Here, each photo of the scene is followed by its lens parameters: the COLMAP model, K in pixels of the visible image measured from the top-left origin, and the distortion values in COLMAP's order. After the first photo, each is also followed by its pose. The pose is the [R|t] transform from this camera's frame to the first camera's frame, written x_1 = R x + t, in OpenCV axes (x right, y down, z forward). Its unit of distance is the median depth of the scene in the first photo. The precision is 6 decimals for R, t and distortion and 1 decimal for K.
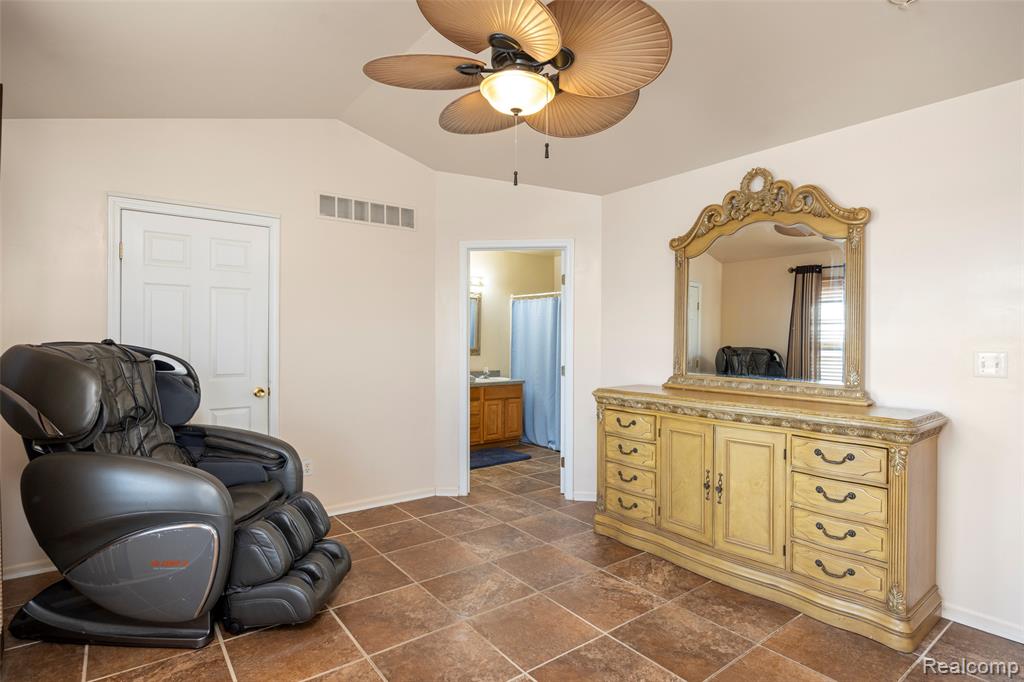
lens RADIAL K [[527.8, 0, 512.0], [0, 527.8, 341.0], [0, 0, 1]] dist [-0.003639, -0.000386]
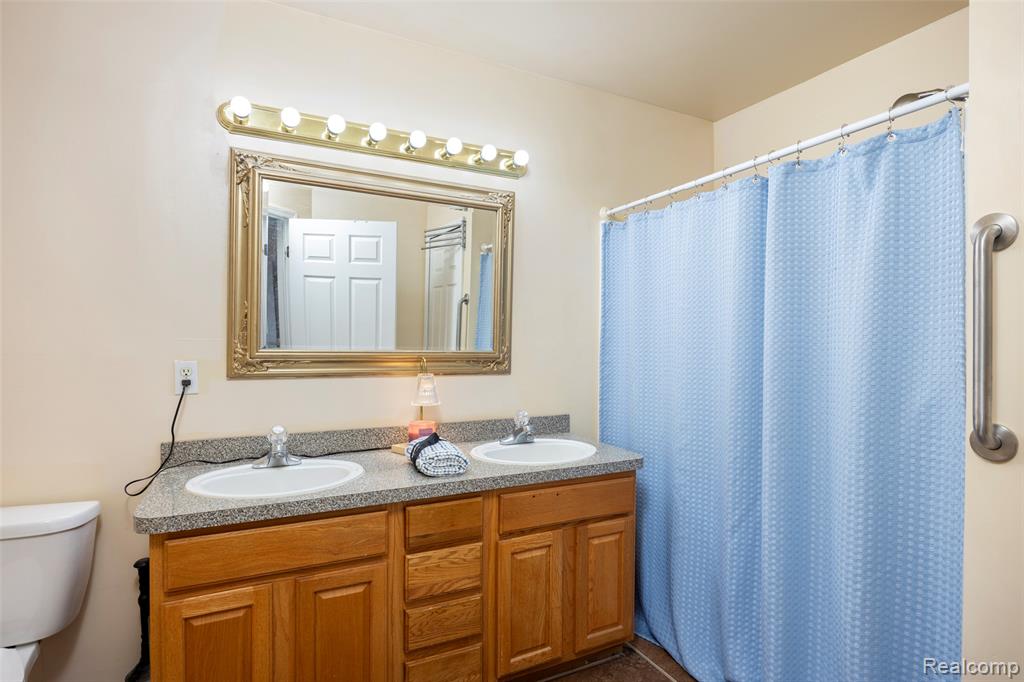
lens RADIAL K [[527.8, 0, 512.0], [0, 527.8, 341.0], [0, 0, 1]] dist [-0.003639, -0.000386]
pose [[0.982063, -0.000149, -0.188552, 0.007277], [-0.002299, 0.999916, -0.012766, 0.010837], [0.188538, 0.012970, 0.981980, 0.674894]]
